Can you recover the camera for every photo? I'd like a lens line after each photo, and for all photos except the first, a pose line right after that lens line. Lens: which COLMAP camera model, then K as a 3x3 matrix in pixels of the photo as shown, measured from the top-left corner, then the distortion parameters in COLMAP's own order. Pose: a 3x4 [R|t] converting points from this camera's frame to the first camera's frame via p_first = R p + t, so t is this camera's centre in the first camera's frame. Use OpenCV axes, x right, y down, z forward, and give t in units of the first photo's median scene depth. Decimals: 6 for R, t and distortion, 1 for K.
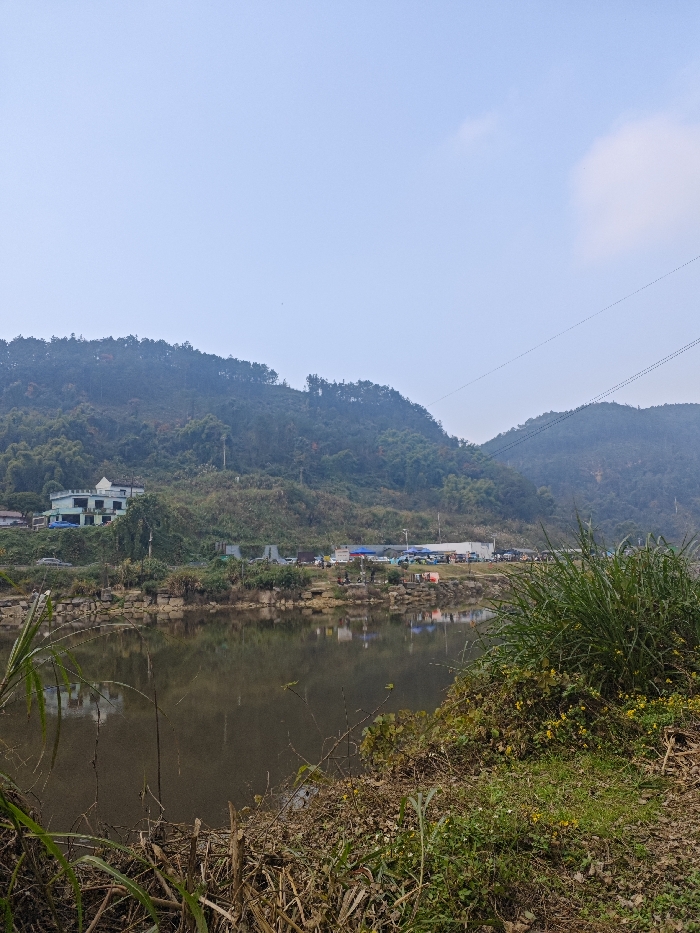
lens RADIAL K [[668.9, 0, 347.2], [0, 668.9, 464.0], [0, 0, 1]] dist [0.044892, -0.034020]
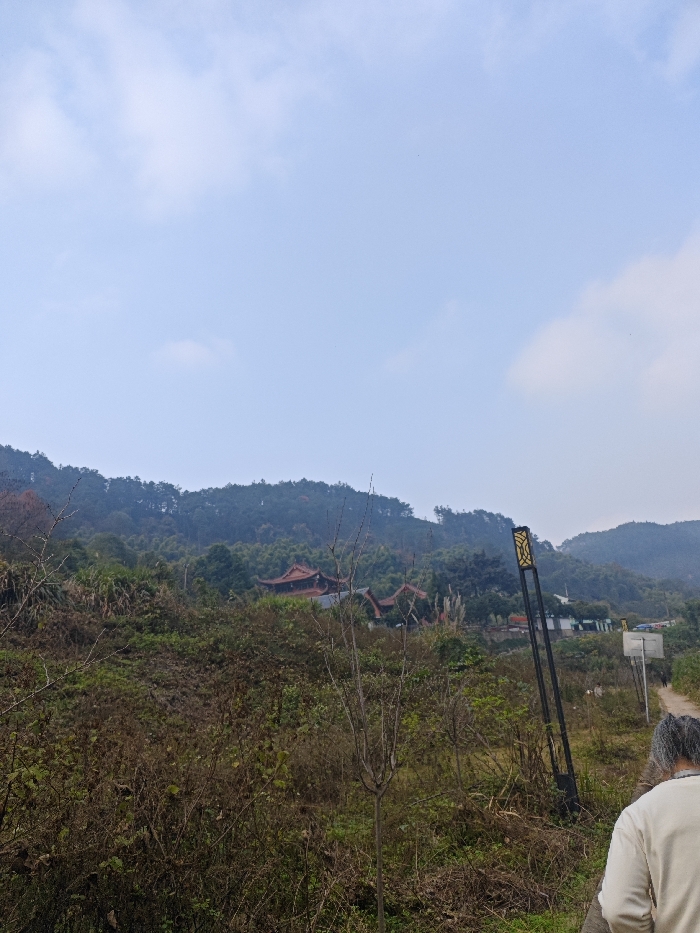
lens RADIAL K [[668.9, 0, 344.7], [0, 668.9, 464.0], [0, 0, 1]] dist [0.044892, -0.034020]
pose [[0.993967, -0.032609, 0.104723, -0.315674], [0.052185, 0.980391, -0.190029, -0.000224], [-0.096473, 0.194348, 0.976177, -0.073618]]
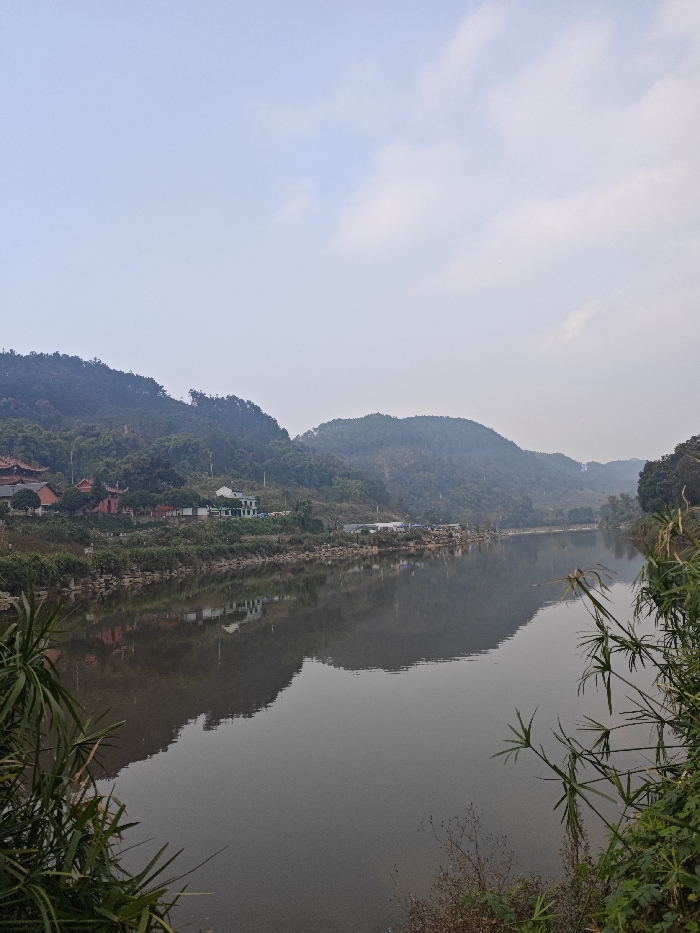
lens RADIAL K [[668.9, 0, 350.5], [0, 668.9, 460.4], [0, 0, 1]] dist [0.044892, -0.034020]
pose [[0.917958, 0.016215, 0.396347, -0.268116], [-0.022729, 0.999673, 0.011745, -0.025483], [-0.396026, -0.019790, 0.918026, -0.230684]]
